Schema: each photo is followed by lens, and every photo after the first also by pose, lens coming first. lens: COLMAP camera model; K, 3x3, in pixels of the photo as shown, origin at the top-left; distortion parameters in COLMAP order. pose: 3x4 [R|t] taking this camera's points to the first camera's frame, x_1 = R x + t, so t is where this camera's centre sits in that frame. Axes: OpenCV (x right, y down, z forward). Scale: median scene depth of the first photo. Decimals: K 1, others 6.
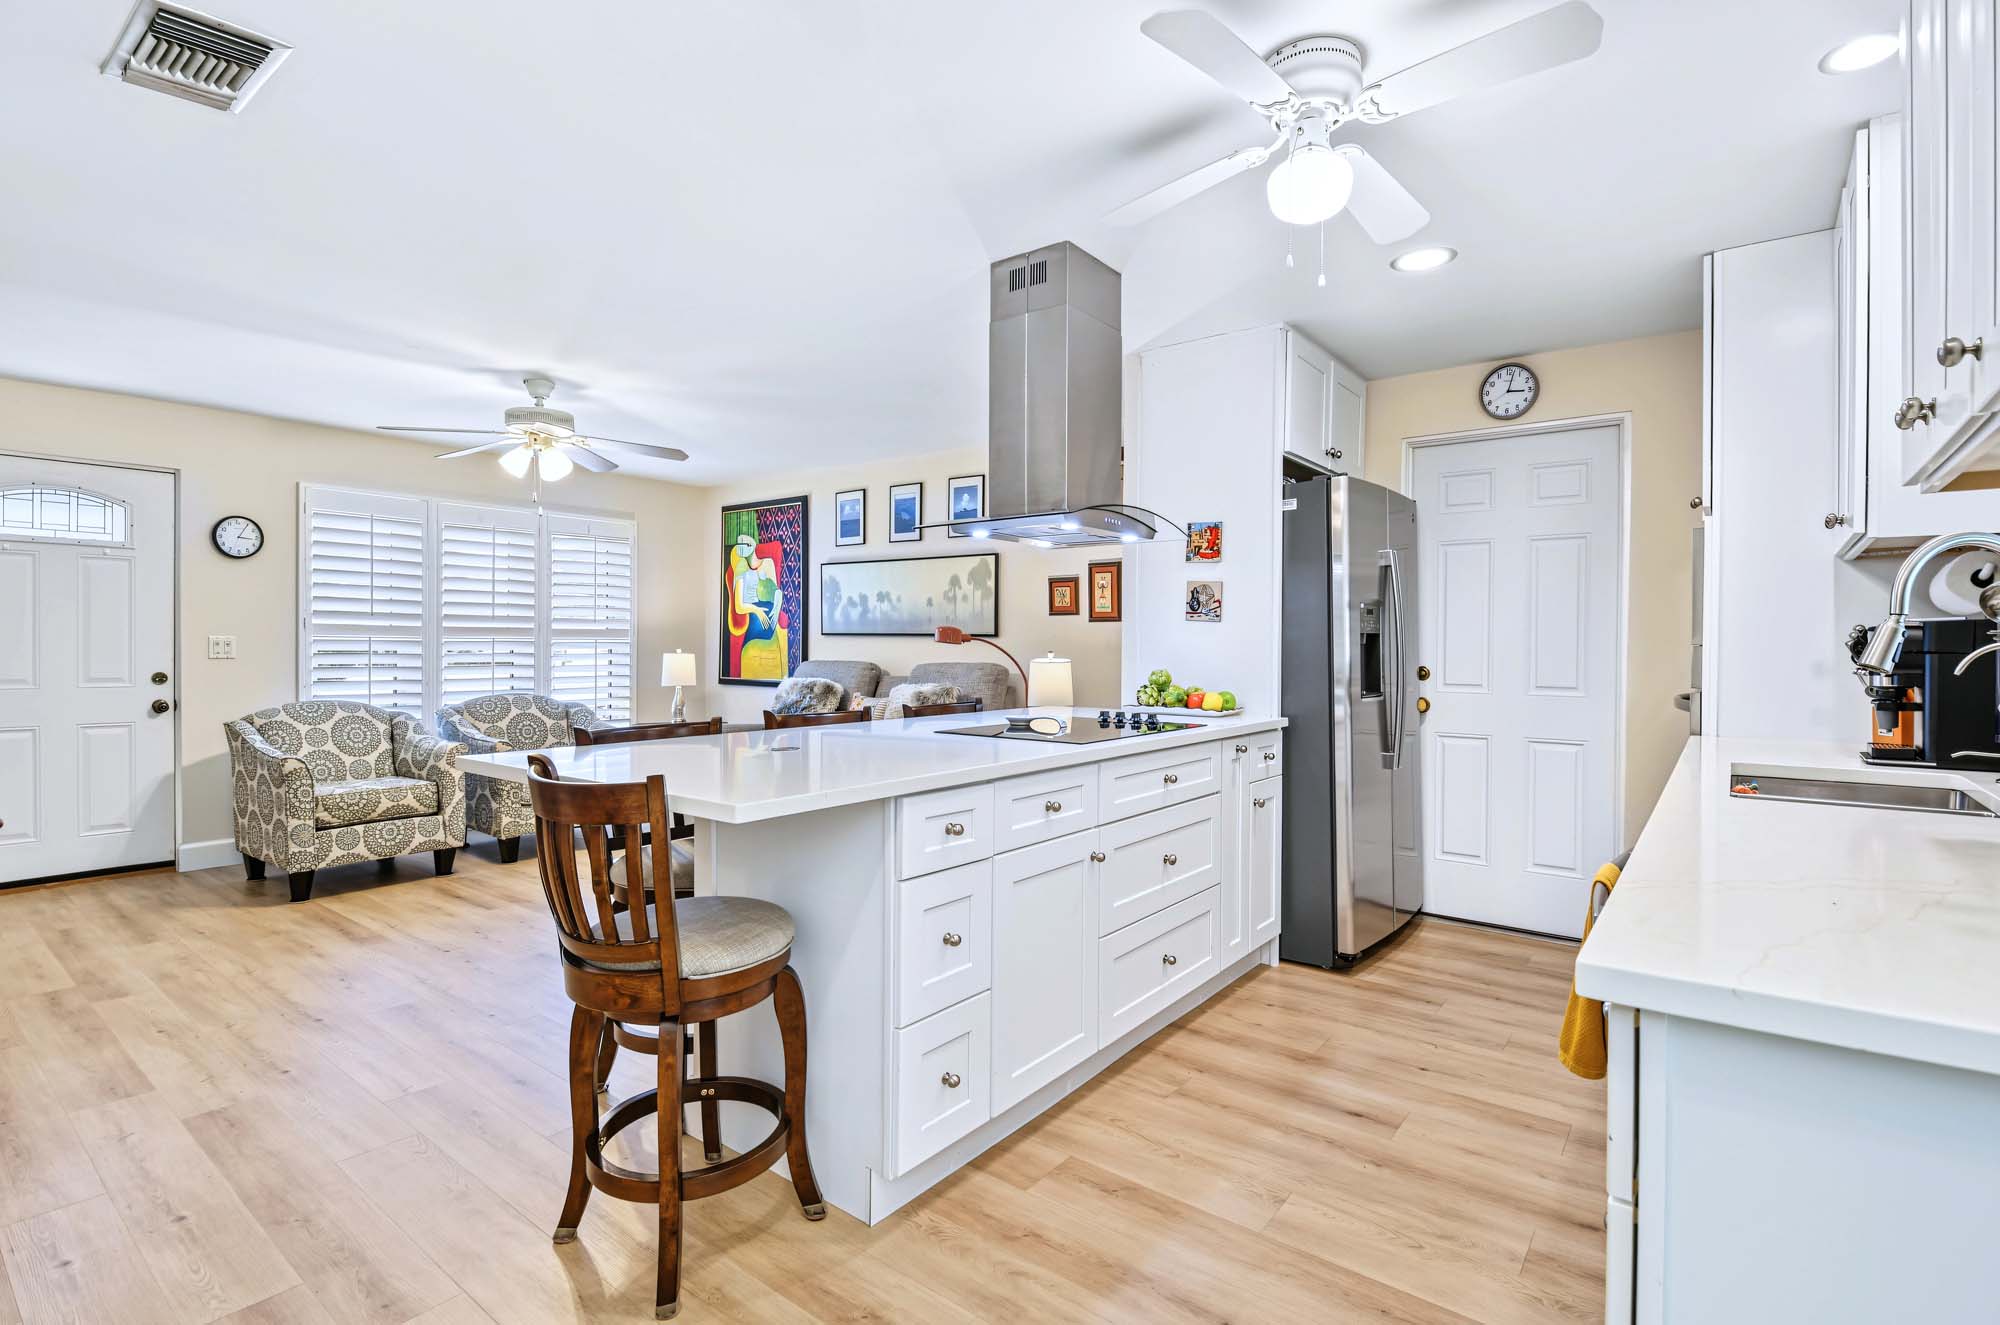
lens RADIAL K [[894.0, 0, 1027.8], [0, 894.0, 657.8], [0, 0, 1]] dist [0.011468, -0.019586]
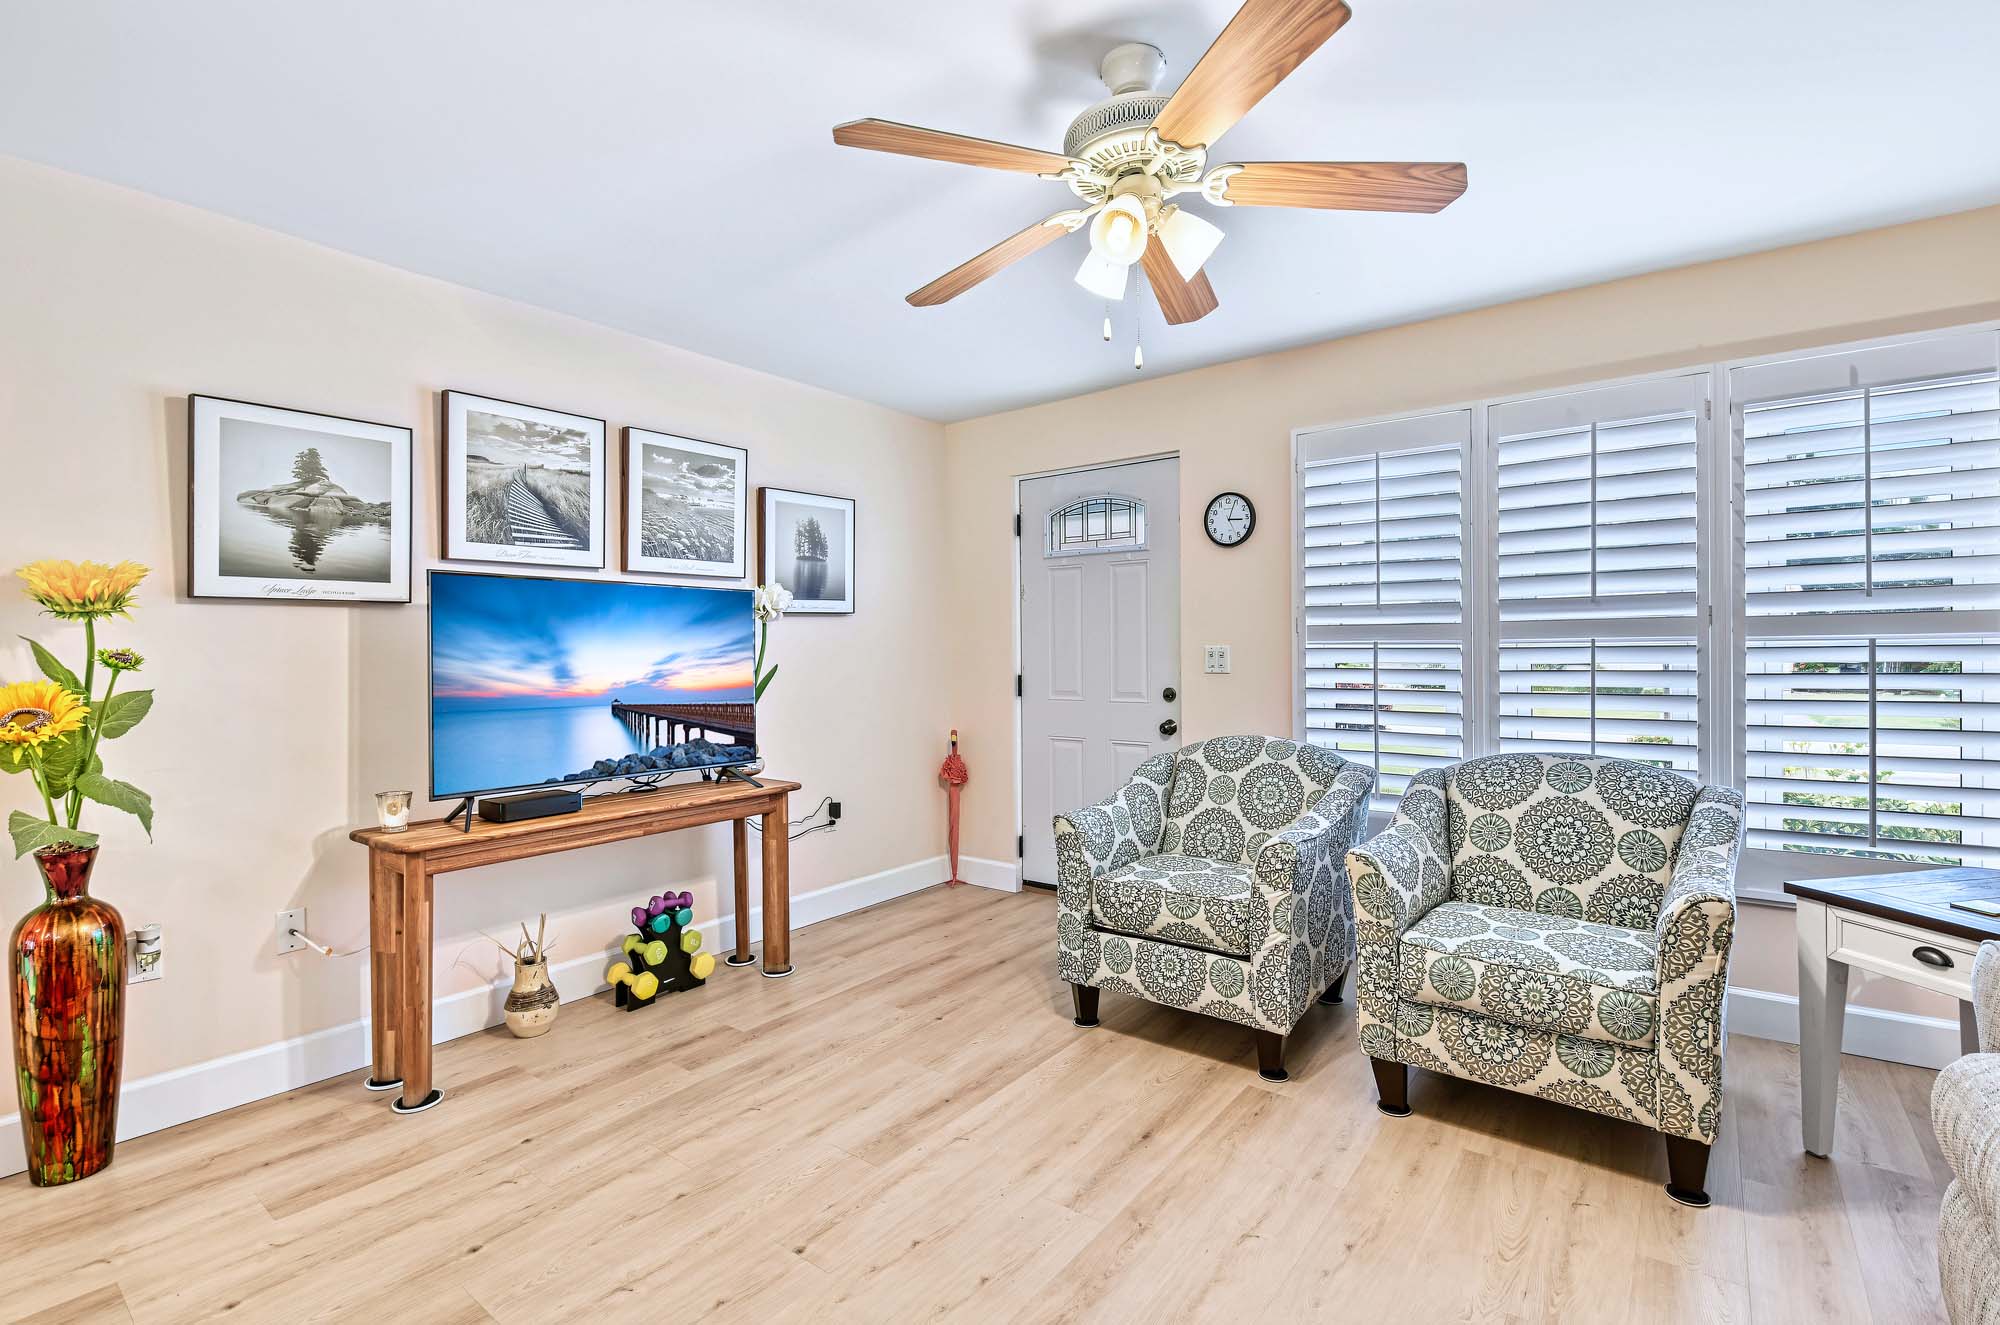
lens RADIAL K [[894.0, 0, 1027.8], [0, 894.0, 657.8], [0, 0, 1]] dist [0.011468, -0.019586]
pose [[-0.009652, -0.001255, -0.999953, -0.104614], [-0.008139, 0.999966, -0.001176, -0.011303], [0.999920, 0.008127, -0.009662, 0.887290]]
